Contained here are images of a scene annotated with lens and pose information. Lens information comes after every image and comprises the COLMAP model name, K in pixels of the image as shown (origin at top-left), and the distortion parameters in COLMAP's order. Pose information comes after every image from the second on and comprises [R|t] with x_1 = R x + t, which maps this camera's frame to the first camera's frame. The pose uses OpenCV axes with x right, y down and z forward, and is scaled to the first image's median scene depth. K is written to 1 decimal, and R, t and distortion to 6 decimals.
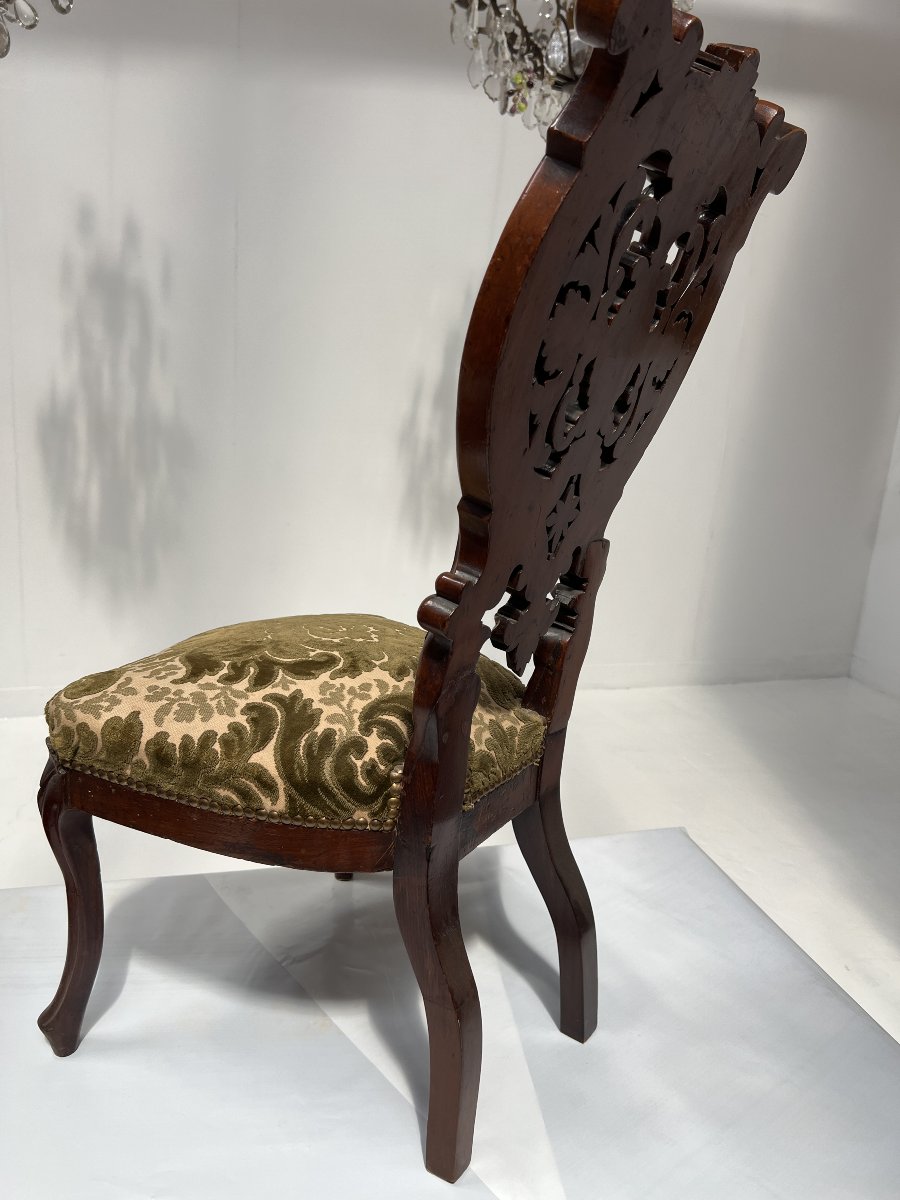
lens RADIAL K [[917.3, 0, 450.0], [0, 917.3, 600.0], [0, 0, 1]] dist [0.054081, -0.081121]
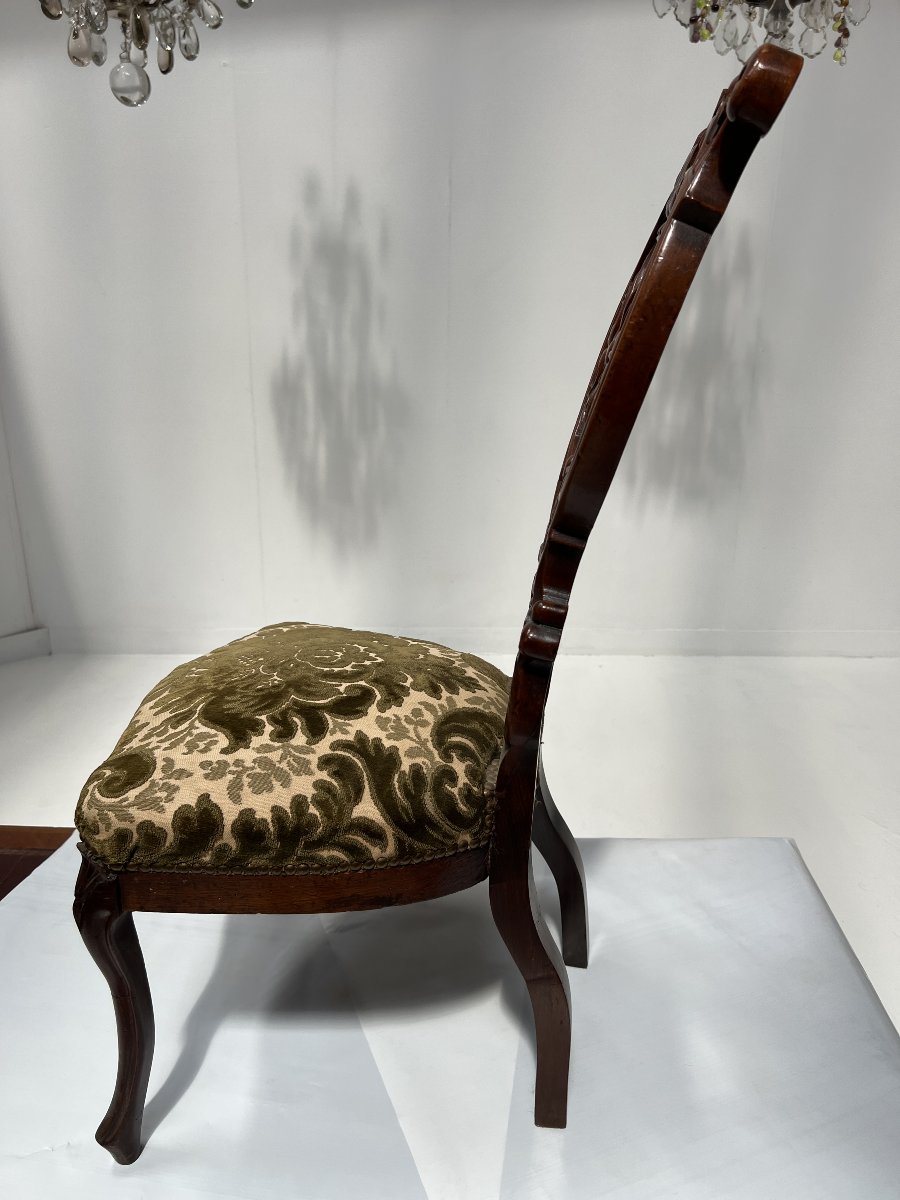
lens RADIAL K [[917.3, 0, 450.0], [0, 917.3, 600.0], [0, 0, 1]] dist [0.054081, -0.081121]
pose [[0.908875, -0.171415, 0.380215, -0.442345], [0.133236, 0.983199, 0.124773, -0.156112], [-0.395215, -0.062745, 0.916443, 0.068619]]
